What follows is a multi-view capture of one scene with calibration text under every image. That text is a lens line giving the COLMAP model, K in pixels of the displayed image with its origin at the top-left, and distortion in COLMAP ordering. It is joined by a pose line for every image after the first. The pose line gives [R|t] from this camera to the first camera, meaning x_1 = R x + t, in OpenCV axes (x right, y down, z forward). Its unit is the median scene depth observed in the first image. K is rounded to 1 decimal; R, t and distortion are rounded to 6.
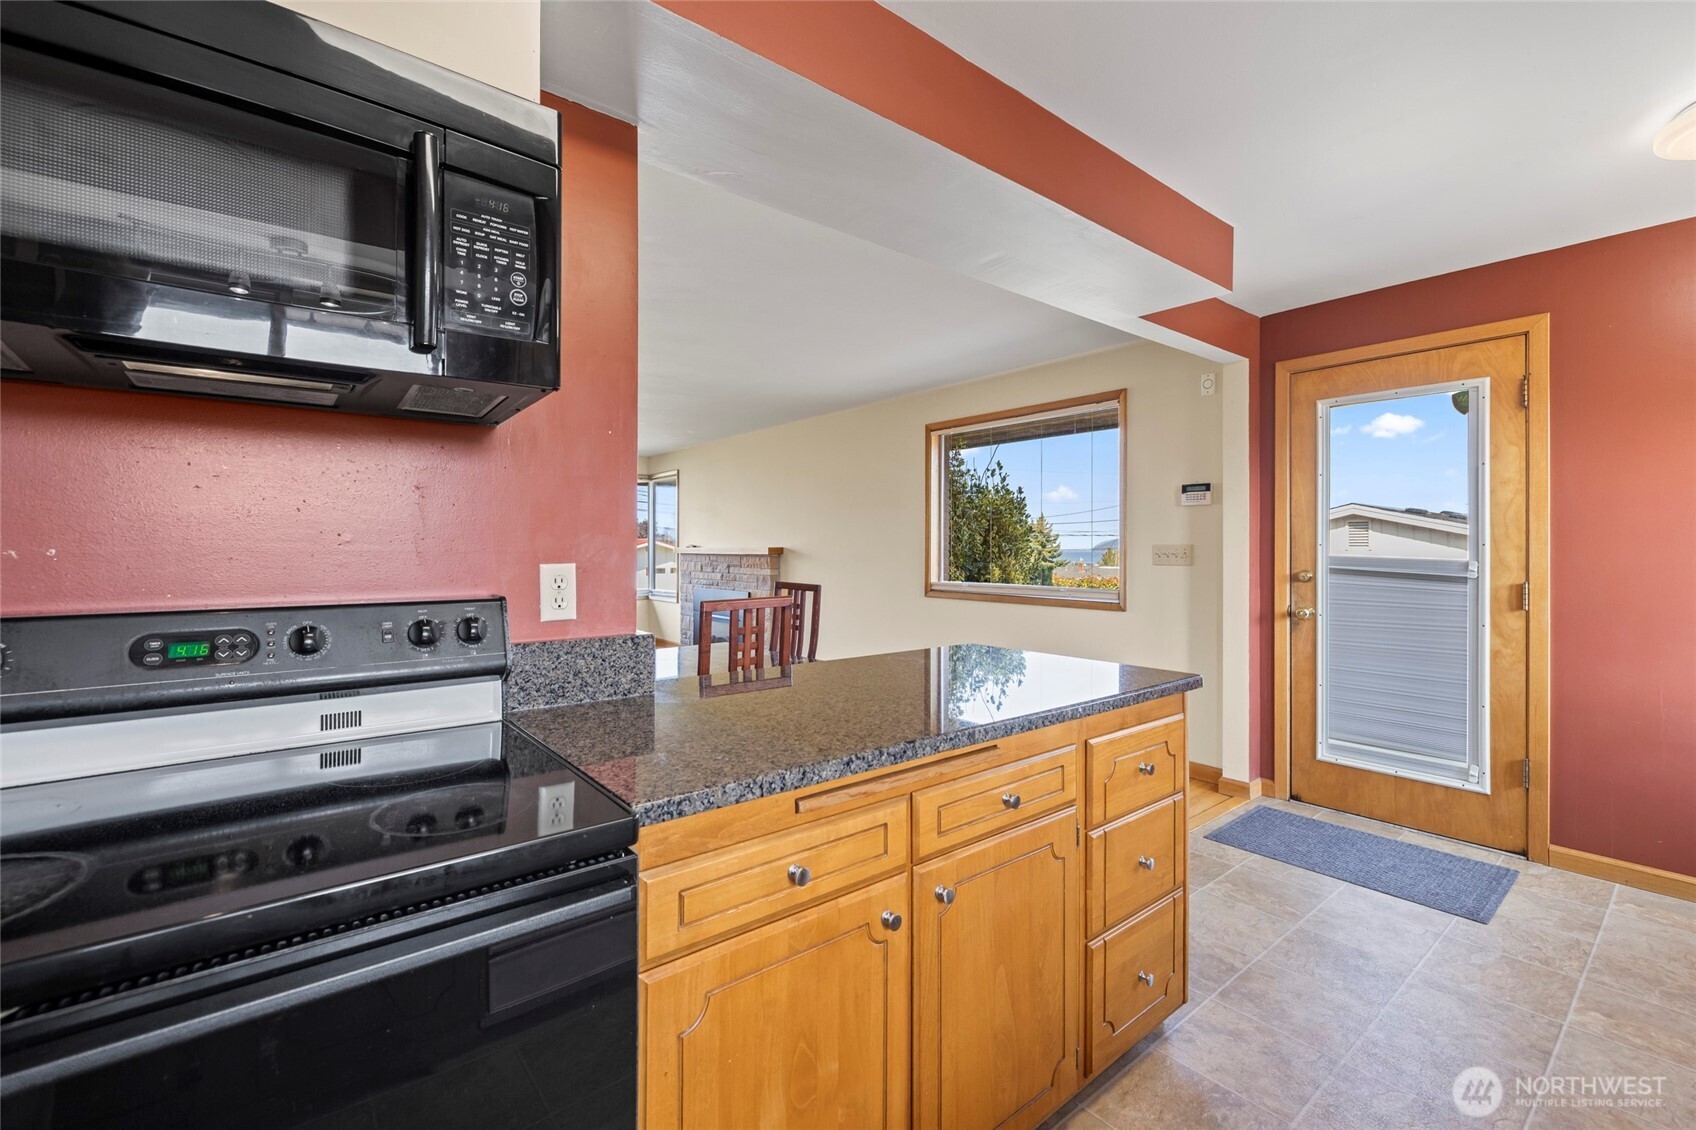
lens RADIAL K [[719.4, 0, 845.8], [0, 719.4, 544.8], [0, 0, 1]] dist [-0.000302, 0.002173]
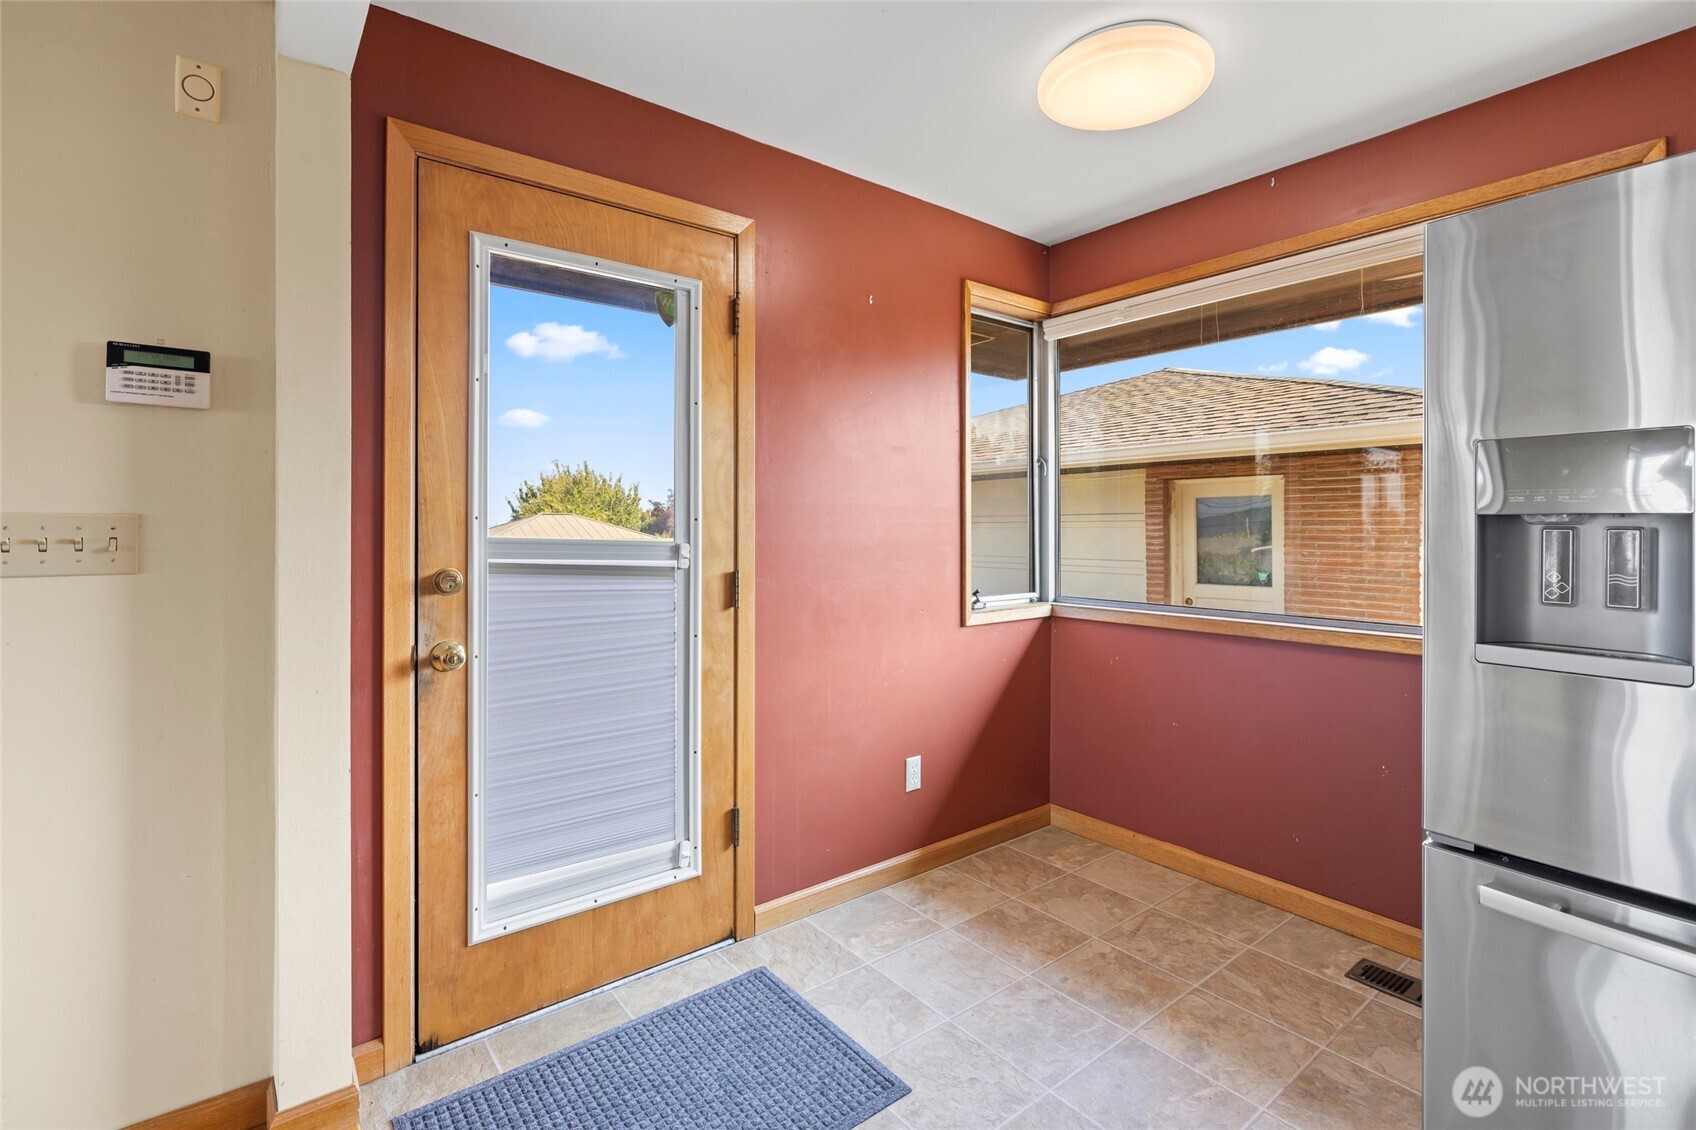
lens RADIAL K [[778.6, 0, 840.9], [0, 778.6, 526.1], [0, 0, 1]] dist [-0.002035, 0.000375]
pose [[0.027685, 0.000274, 0.999617, 0.117820], [-0.003087, 0.999995, -0.000188, 0.005149], [-0.999612, -0.003081, 0.027685, 0.723044]]
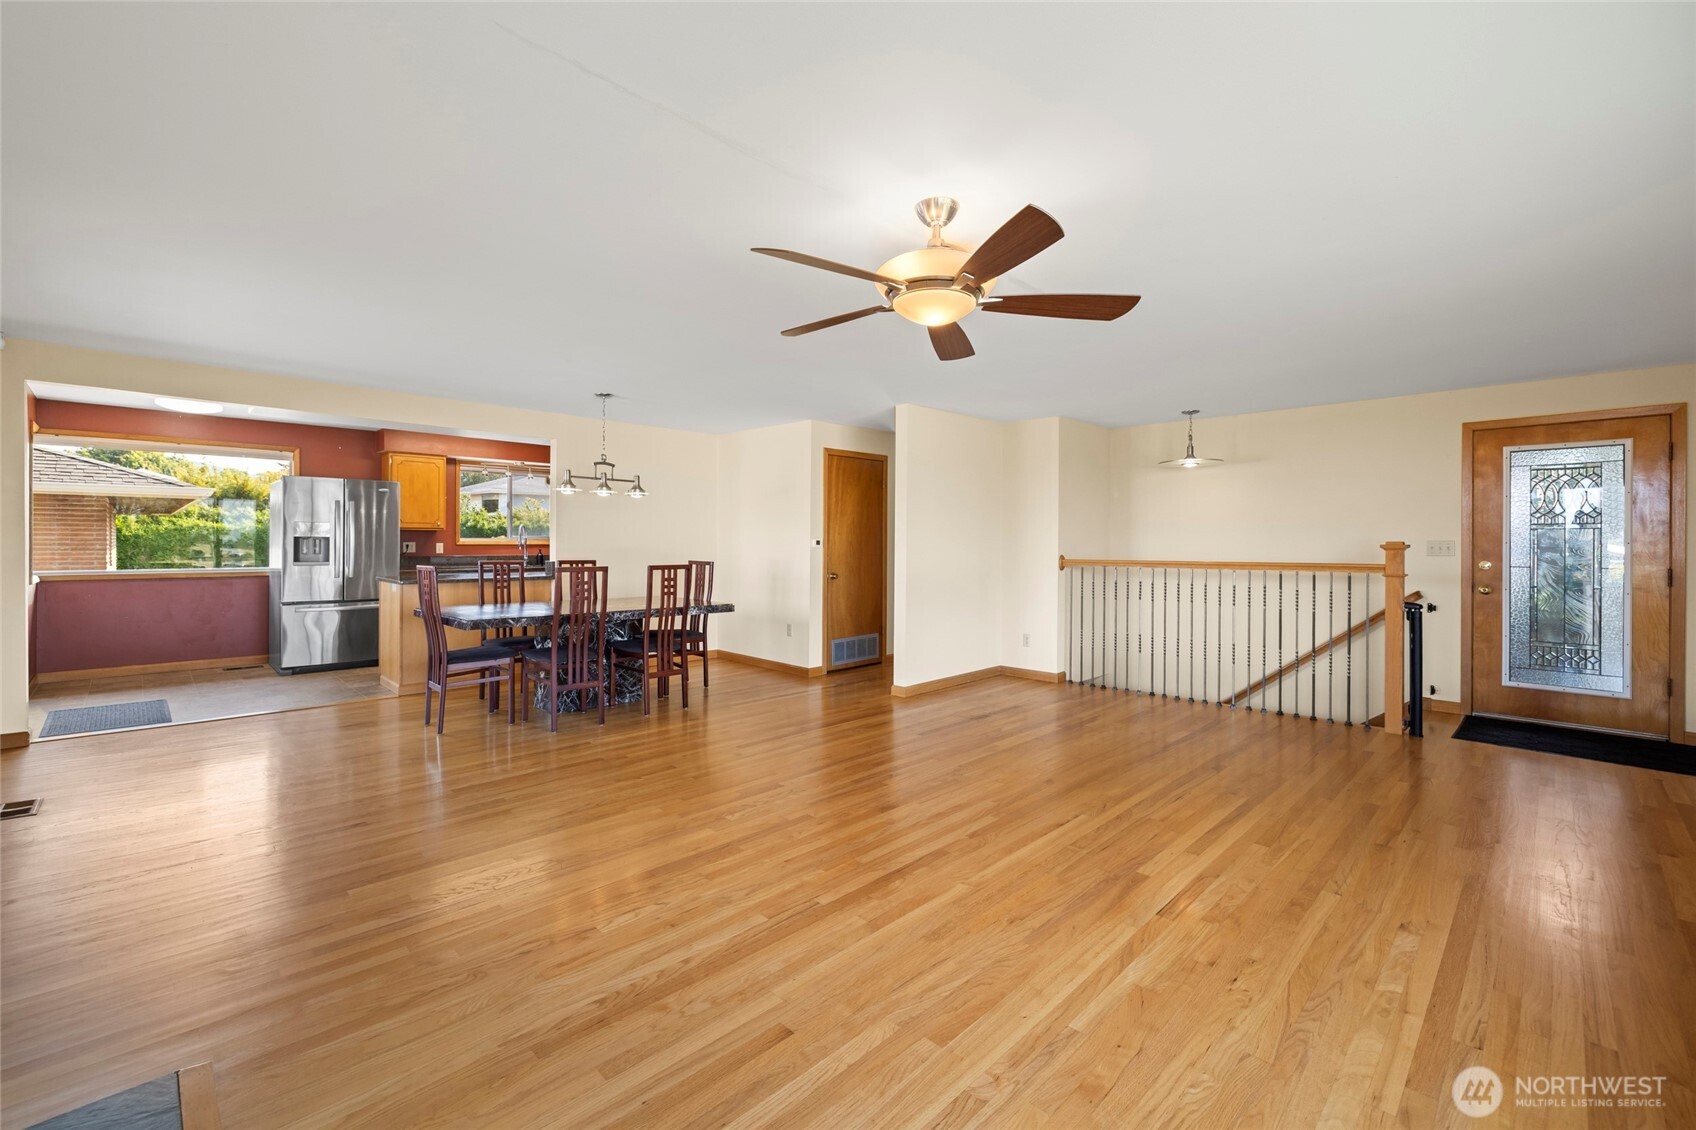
lens RADIAL K [[719.4, 0, 840.0], [0, 719.4, 542.2], [0, 0, 1]] dist [-0.000302, 0.002173]
pose [[-0.995407, -0.006170, -0.095536, -0.727716], [-0.006288, 0.999980, 0.000936, 0.002842], [0.095528, 0.001533, -0.995426, 2.395200]]
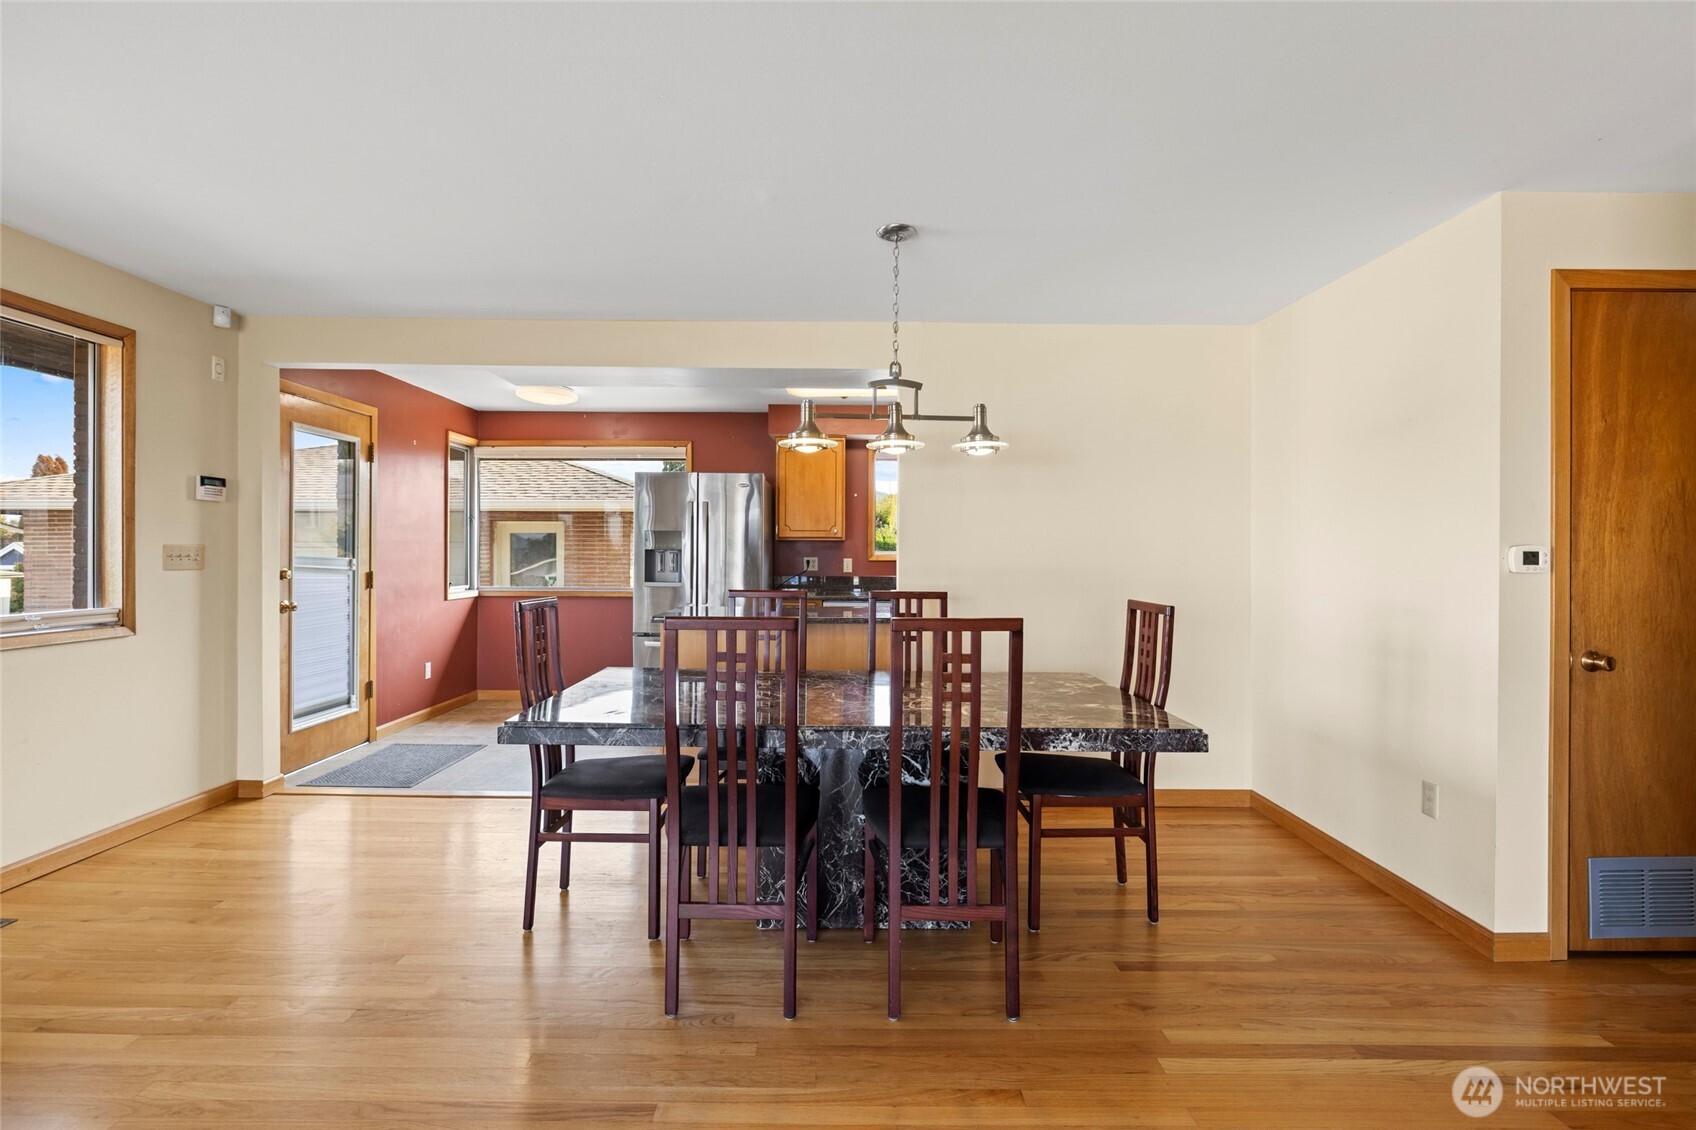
lens RADIAL K [[787.6, 0, 844.9], [0, 787.6, 553.1], [0, 0, 1]] dist [-0.009796, 0.000130]
pose [[-0.772516, -0.003879, 0.634983, -0.822700], [-0.007076, 0.999972, -0.002500, 0.007550], [-0.634956, -0.006425, -0.772522, 1.399050]]
